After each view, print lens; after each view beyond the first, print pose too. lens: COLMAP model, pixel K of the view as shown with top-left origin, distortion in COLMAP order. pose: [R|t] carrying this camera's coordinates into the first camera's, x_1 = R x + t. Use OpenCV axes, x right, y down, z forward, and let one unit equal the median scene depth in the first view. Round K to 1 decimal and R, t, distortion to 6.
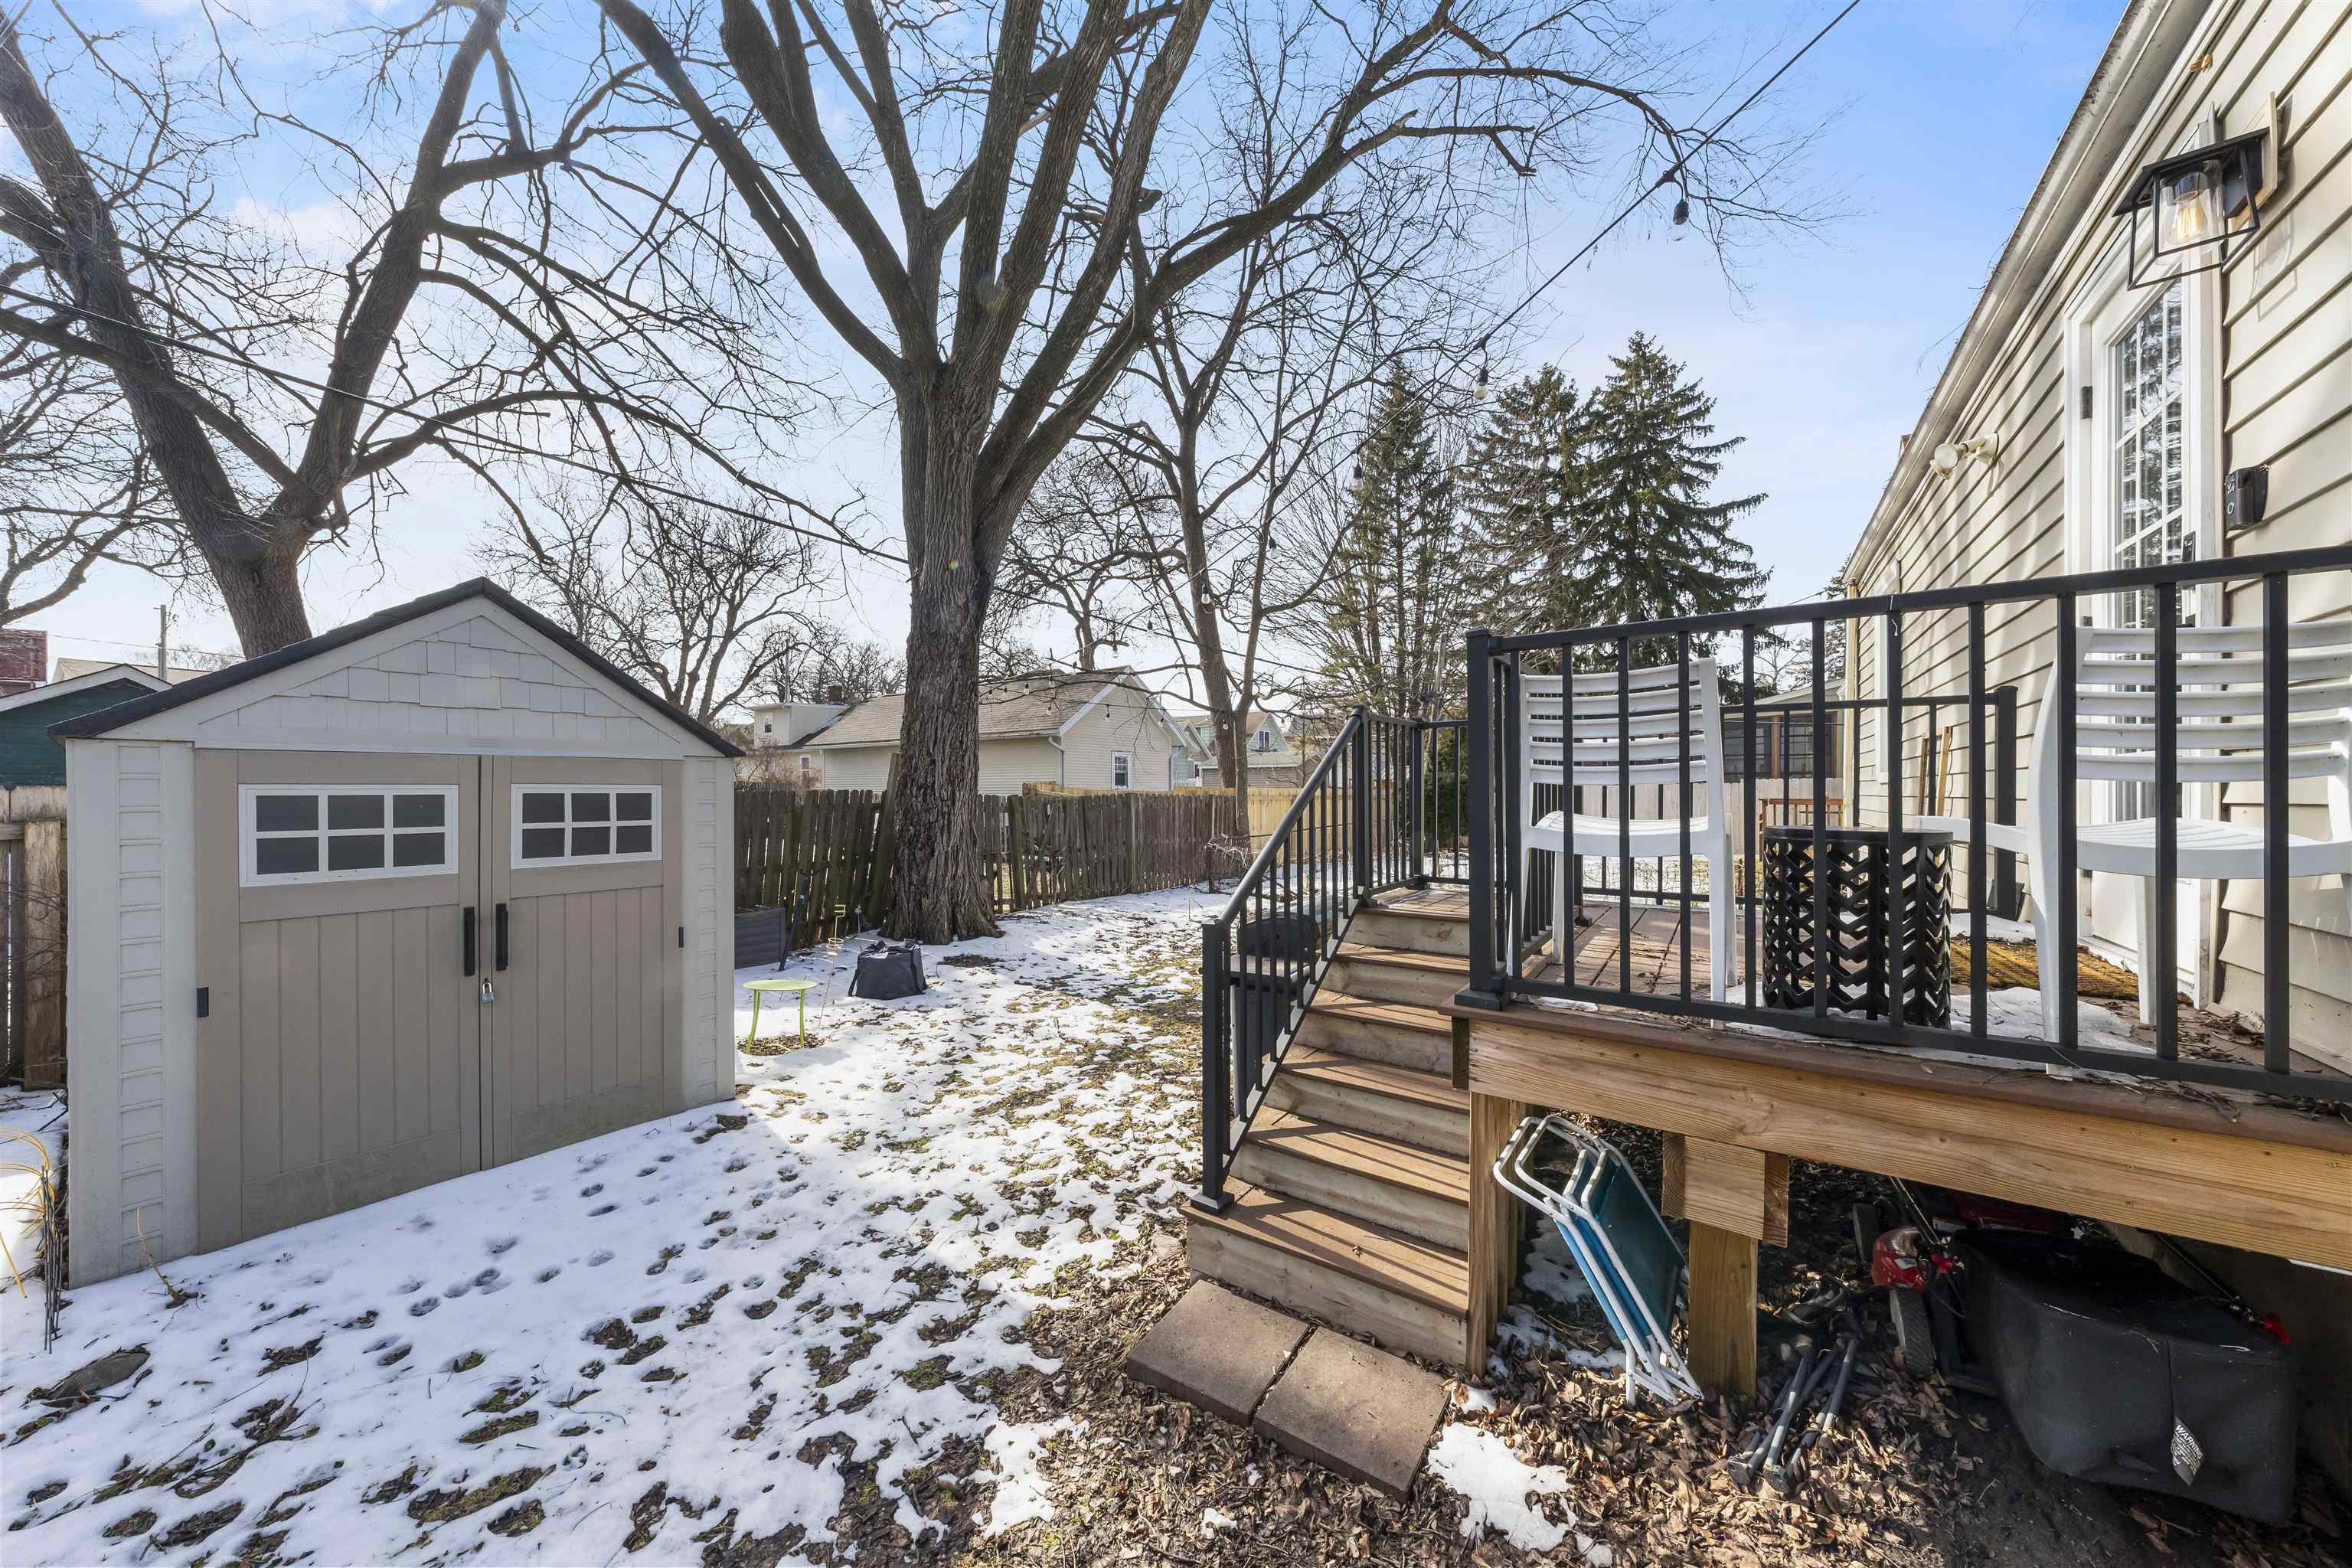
lens RADIAL K [[798.1, 0, 1168.3], [0, 798.1, 790.7], [0, 0, 1]] dist [-0.000001, 0.000216]
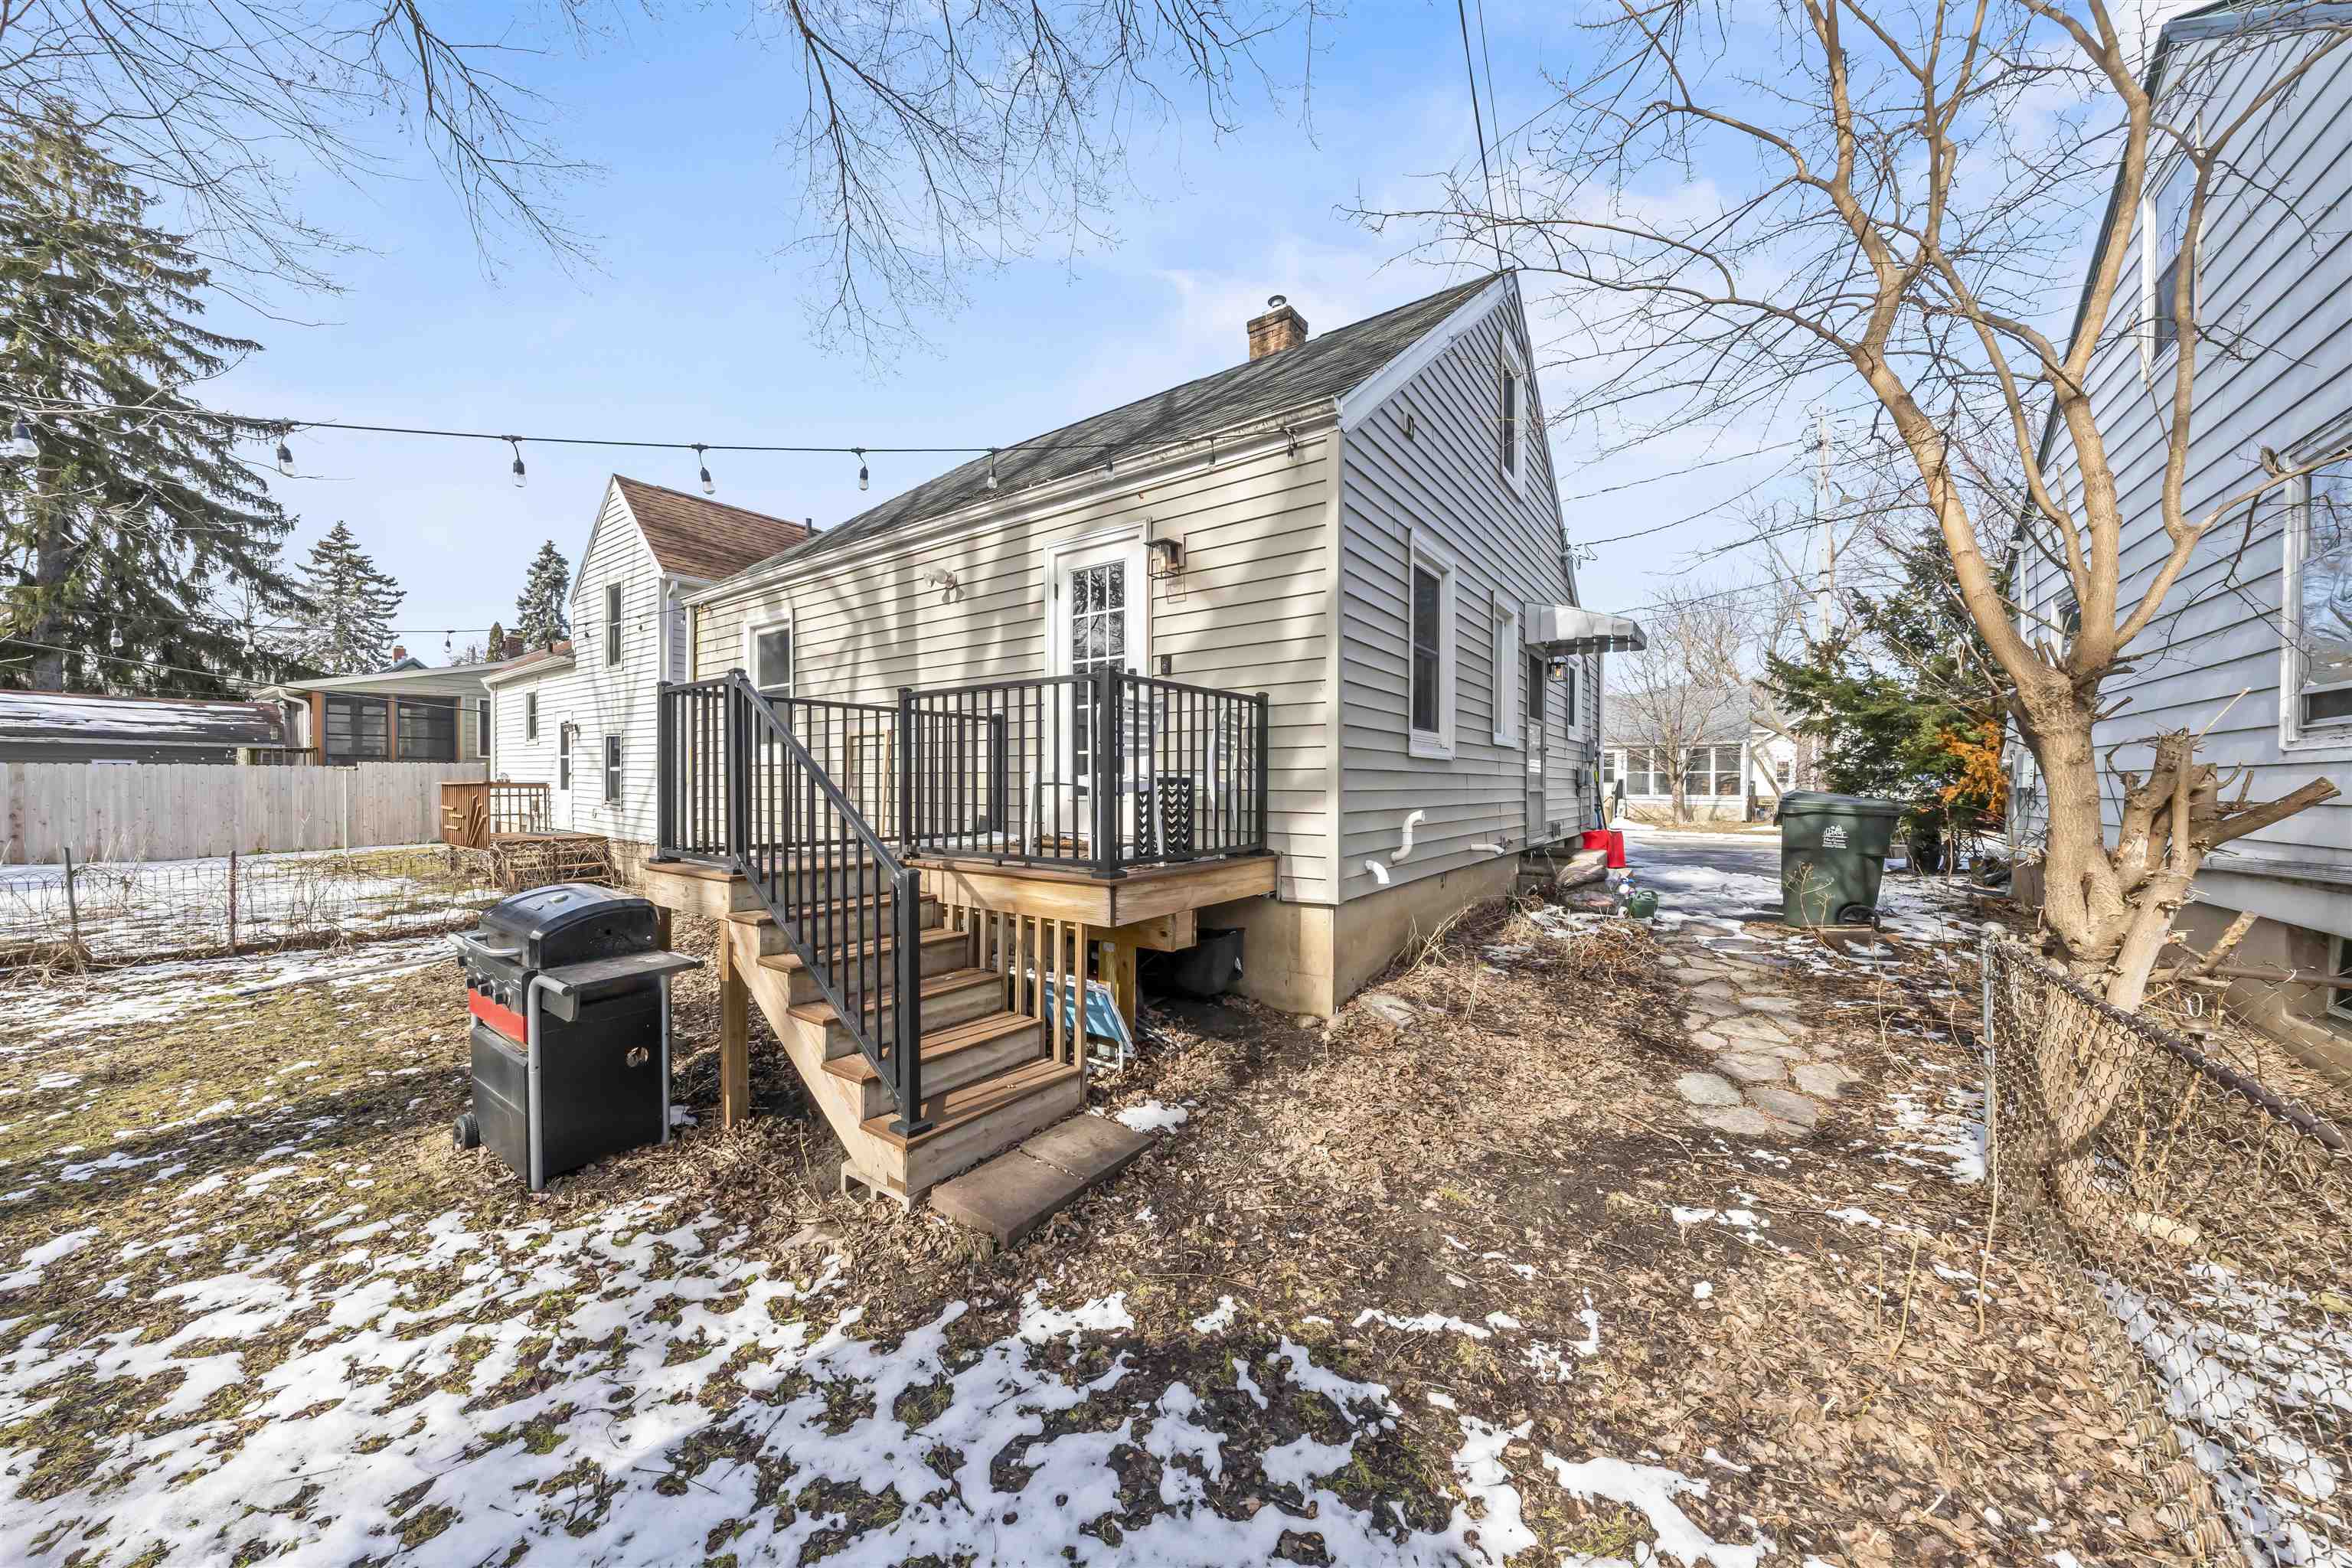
lens RADIAL K [[798.1, 0, 1169.6], [0, 798.1, 792.2], [0, 0, 1]] dist [-0.000001, 0.000216]
pose [[0.014979, -0.008577, 0.999851, -0.837672], [-0.004528, 0.999952, 0.008645, 0.038792], [-0.999878, -0.004657, 0.014939, 0.520496]]
